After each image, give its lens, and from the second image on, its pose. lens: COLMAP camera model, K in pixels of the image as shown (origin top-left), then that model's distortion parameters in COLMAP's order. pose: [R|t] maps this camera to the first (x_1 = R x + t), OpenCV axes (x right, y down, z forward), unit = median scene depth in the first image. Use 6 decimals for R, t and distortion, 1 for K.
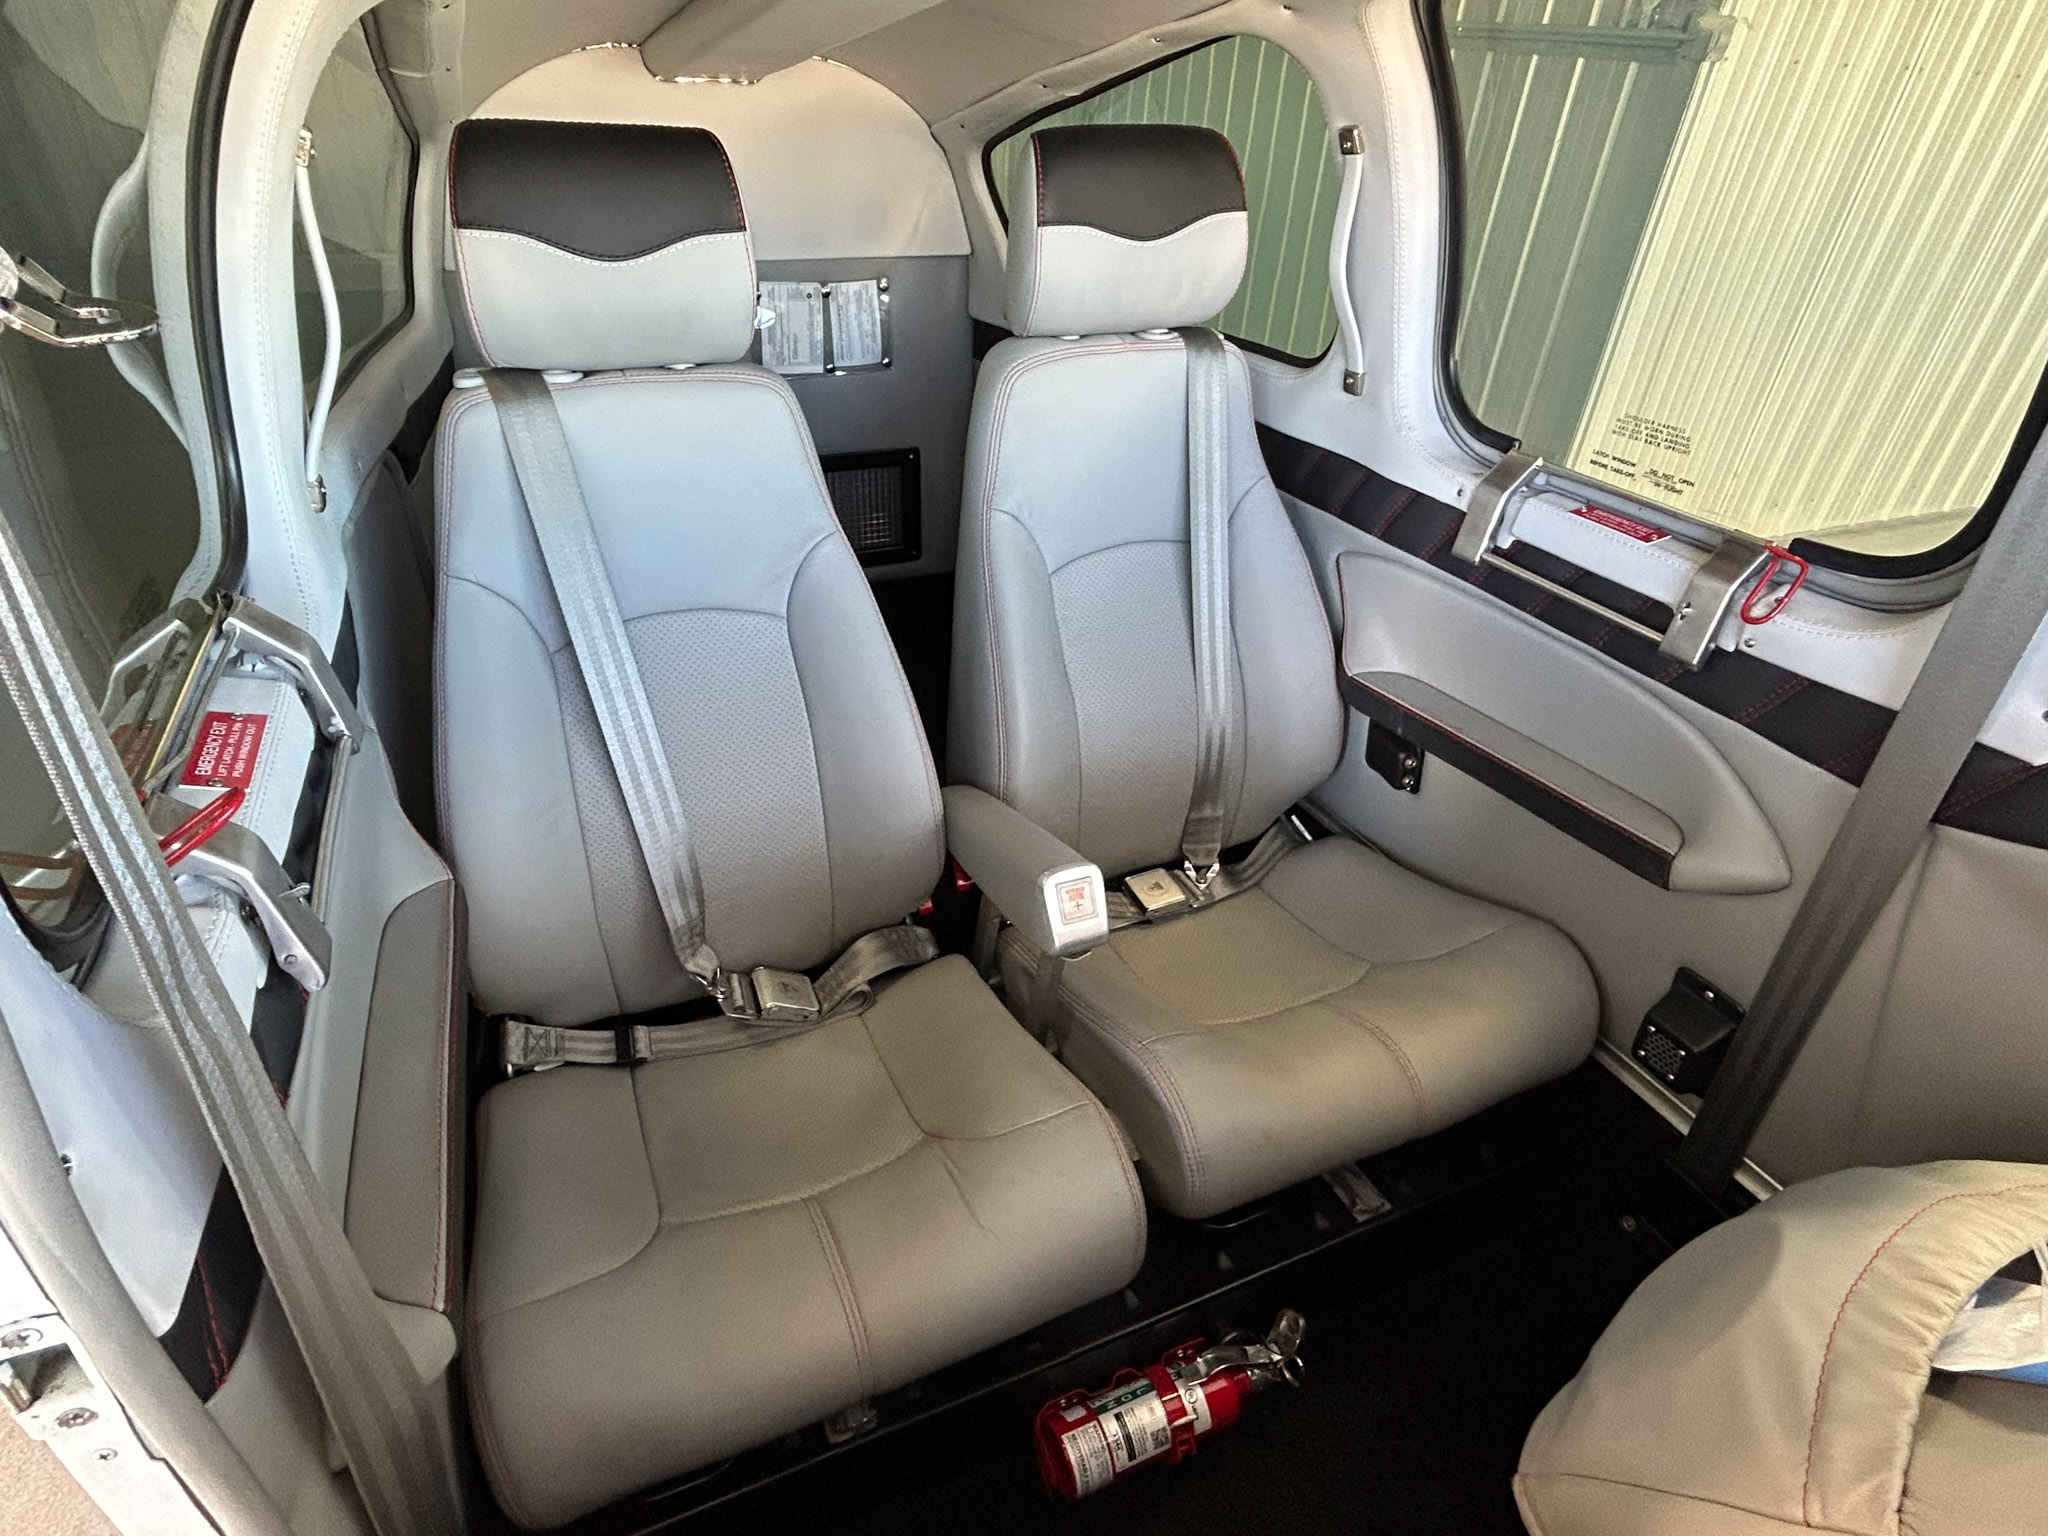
lens RADIAL K [[1105.1, 0, 1024.0], [0, 1105.1, 768.0], [0, 0, 1]] dist [-0.004977, -0.001361]
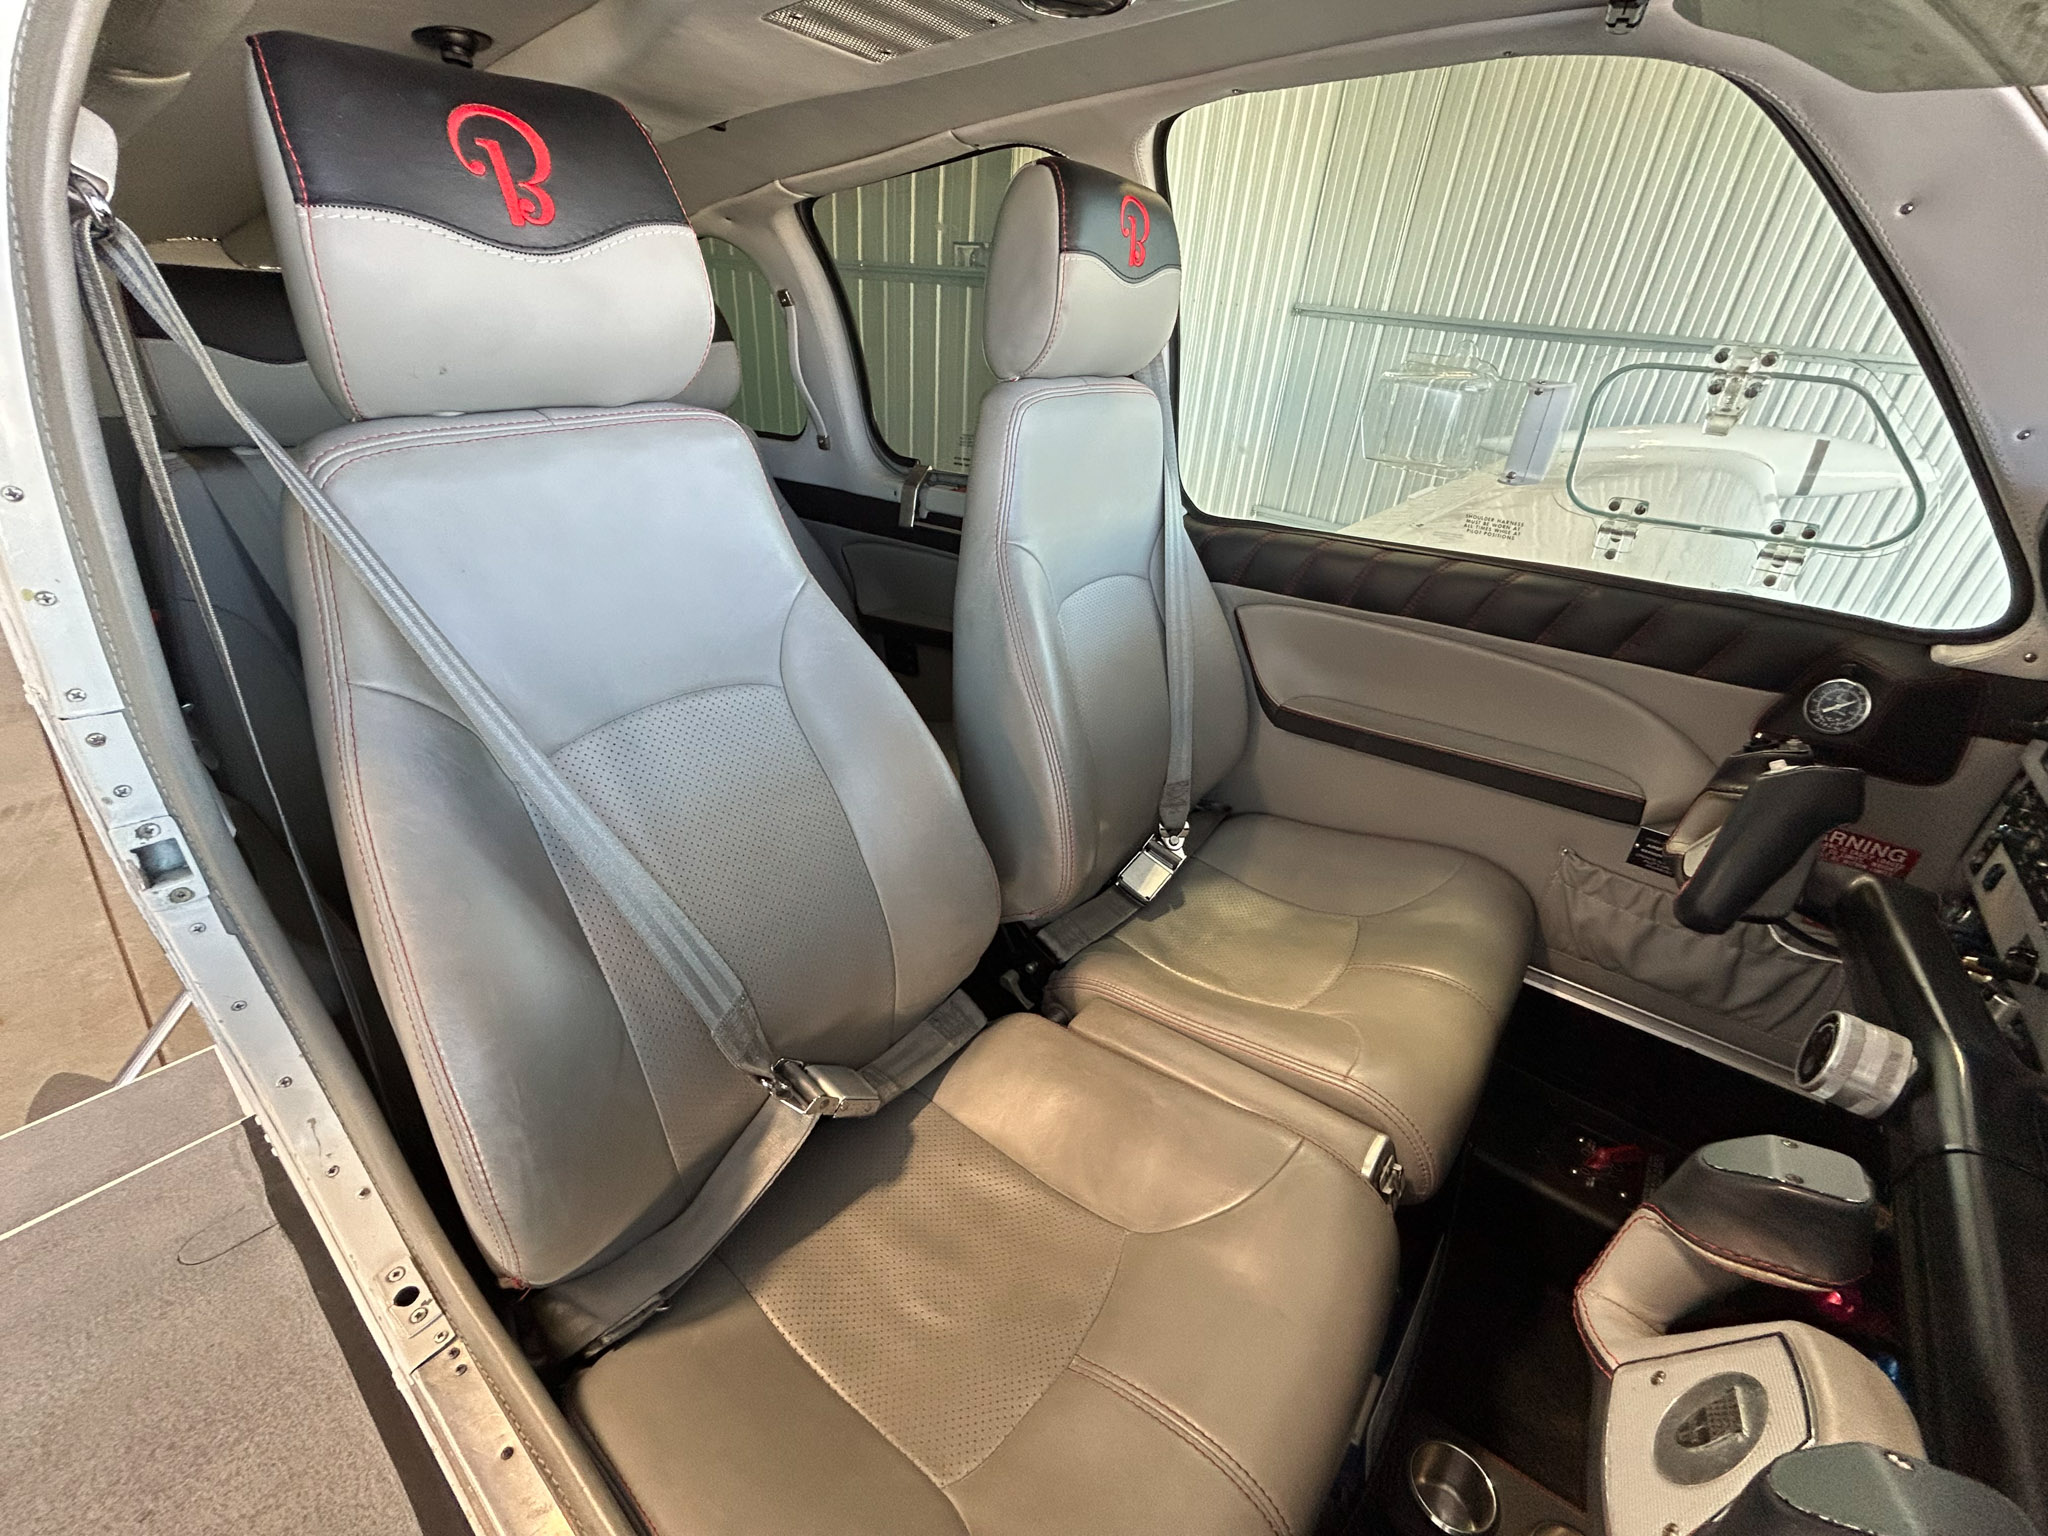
lens RADIAL K [[814.3, 0, 1024.0], [0, 814.3, 768.0], [0, 0, 1]] dist [-0.000524, 0.000027]
pose [[0.890123, -0.218573, 0.399884, -0.043496], [0.237822, 0.971308, 0.001528, 0.237116], [-0.388744, 0.093741, 0.916565, -0.251471]]
